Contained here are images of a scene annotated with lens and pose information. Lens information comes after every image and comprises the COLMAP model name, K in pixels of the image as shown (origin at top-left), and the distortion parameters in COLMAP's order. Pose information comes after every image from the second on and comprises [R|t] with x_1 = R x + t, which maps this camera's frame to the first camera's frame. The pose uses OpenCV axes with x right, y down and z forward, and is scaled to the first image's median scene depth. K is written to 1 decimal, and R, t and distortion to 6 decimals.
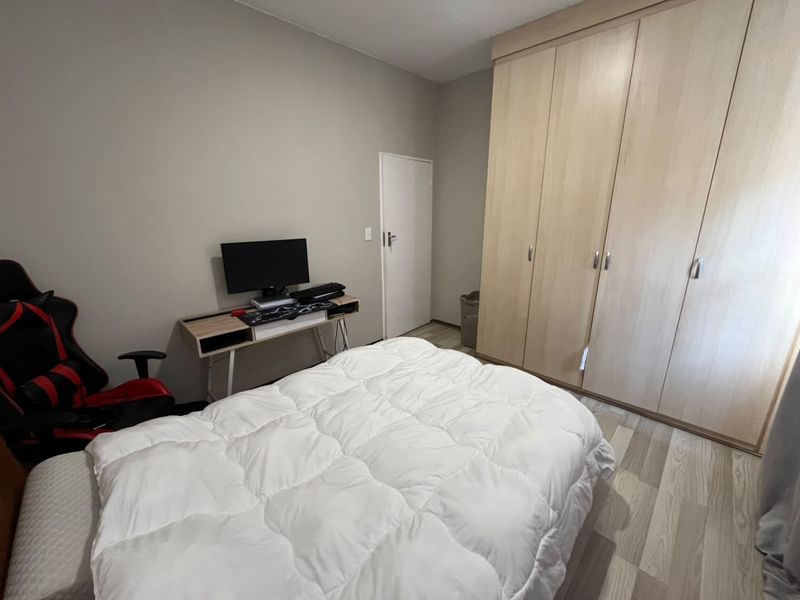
lens RADIAL K [[323.7, 0, 400.0], [0, 323.7, 300.0], [0, 0, 1]] dist [-0.002733, -0.000451]
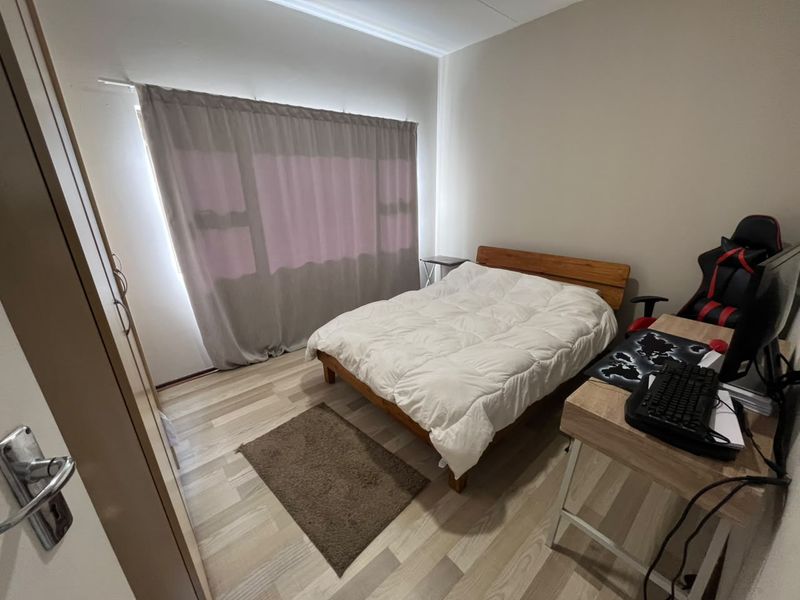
lens RADIAL K [[328.2, 0, 411.2], [0, 328.2, 300.0], [0, 0, 1]] dist [-0.000426, -0.000025]
pose [[-0.997581, -0.004115, 0.069387, 0.056196], [0.036777, 0.815826, 0.577126, -0.454000], [-0.058982, 0.578282, -0.813702, 1.606696]]
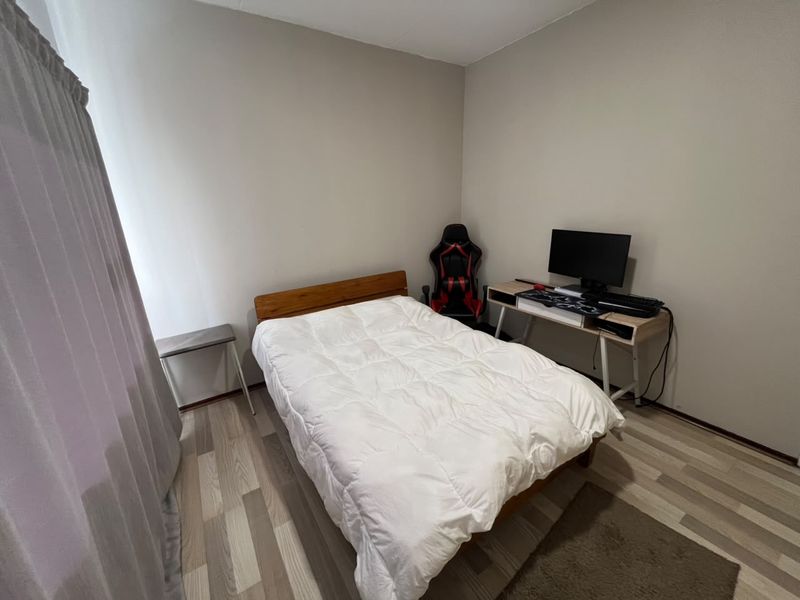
lens RADIAL K [[323.7, 0, 400.0], [0, 323.7, 300.0], [0, 0, 1]] dist [-0.002733, -0.000451]
pose [[-0.214527, 0.294306, -0.931323, 0.797822], [-0.240218, 0.908336, 0.342375, -0.220019], [0.946717, 0.297170, -0.124165, 0.719825]]
